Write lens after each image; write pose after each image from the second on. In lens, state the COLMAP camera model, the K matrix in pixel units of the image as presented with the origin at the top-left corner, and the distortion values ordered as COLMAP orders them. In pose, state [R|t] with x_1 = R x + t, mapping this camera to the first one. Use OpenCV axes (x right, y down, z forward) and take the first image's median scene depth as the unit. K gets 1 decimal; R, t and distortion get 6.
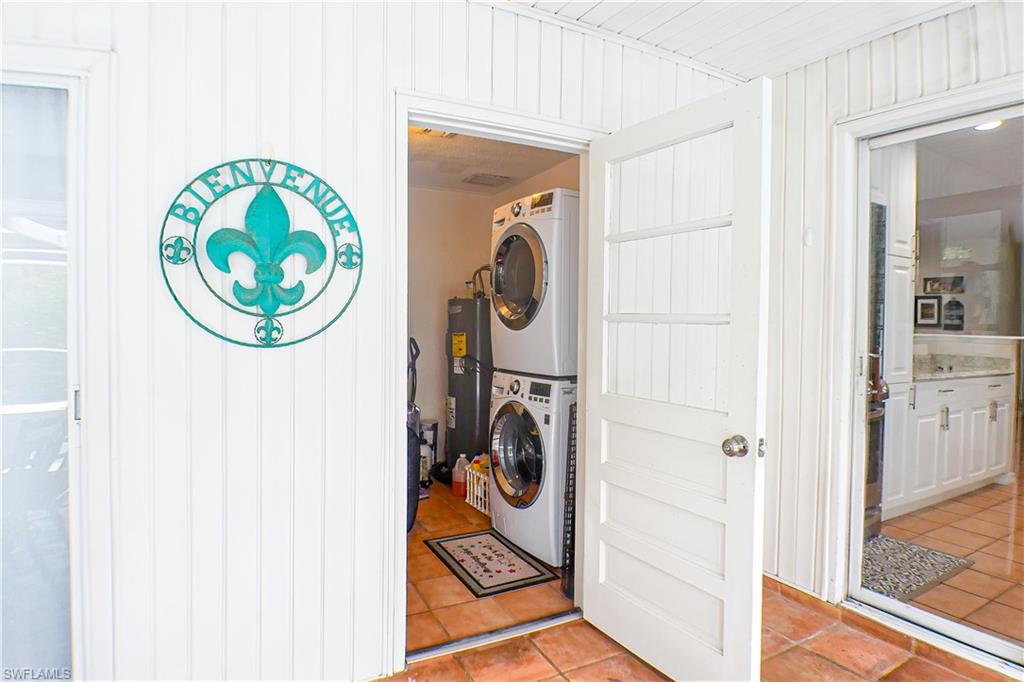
lens RADIAL K [[598.6, 0, 512.0], [0, 598.6, 341.0], [0, 0, 1]] dist [-0.096271, -0.000537]
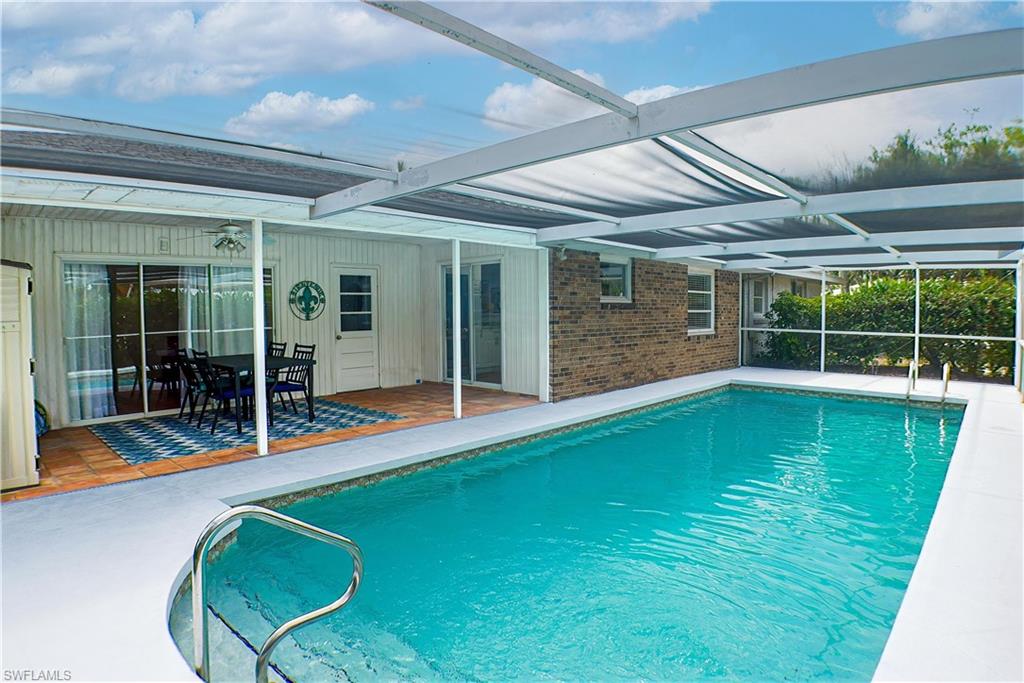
lens RADIAL K [[598.6, 0, 512.0], [0, 598.6, 341.5], [0, 0, 1]] dist [-0.096271, -0.000537]
pose [[0.937175, -0.033726, 0.347226, -0.525571], [0.024707, 0.999233, 0.030371, 0.076746], [-0.347984, -0.019884, 0.937289, -4.005862]]
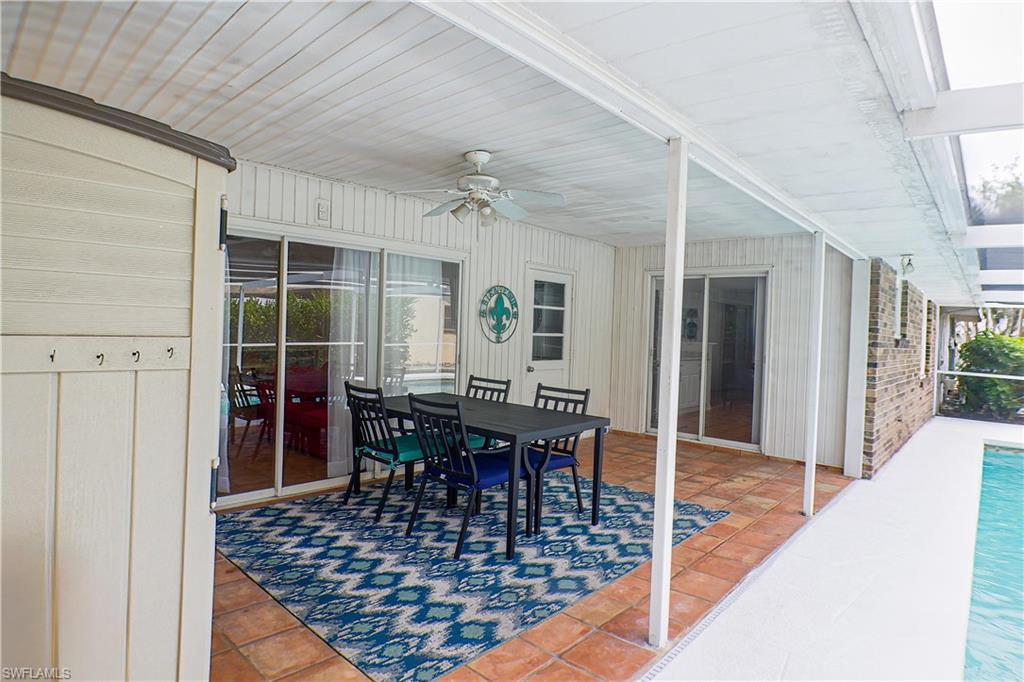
lens RADIAL K [[589.6, 0, 512.0], [0, 589.6, 341.0], [0, 0, 1]] dist [-0.054475, -0.000675]
pose [[0.933996, 0.020030, 0.356721, -1.480479], [-0.019169, 0.999799, -0.005947, 0.017143], [-0.356768, -0.001284, 0.934192, -2.045713]]
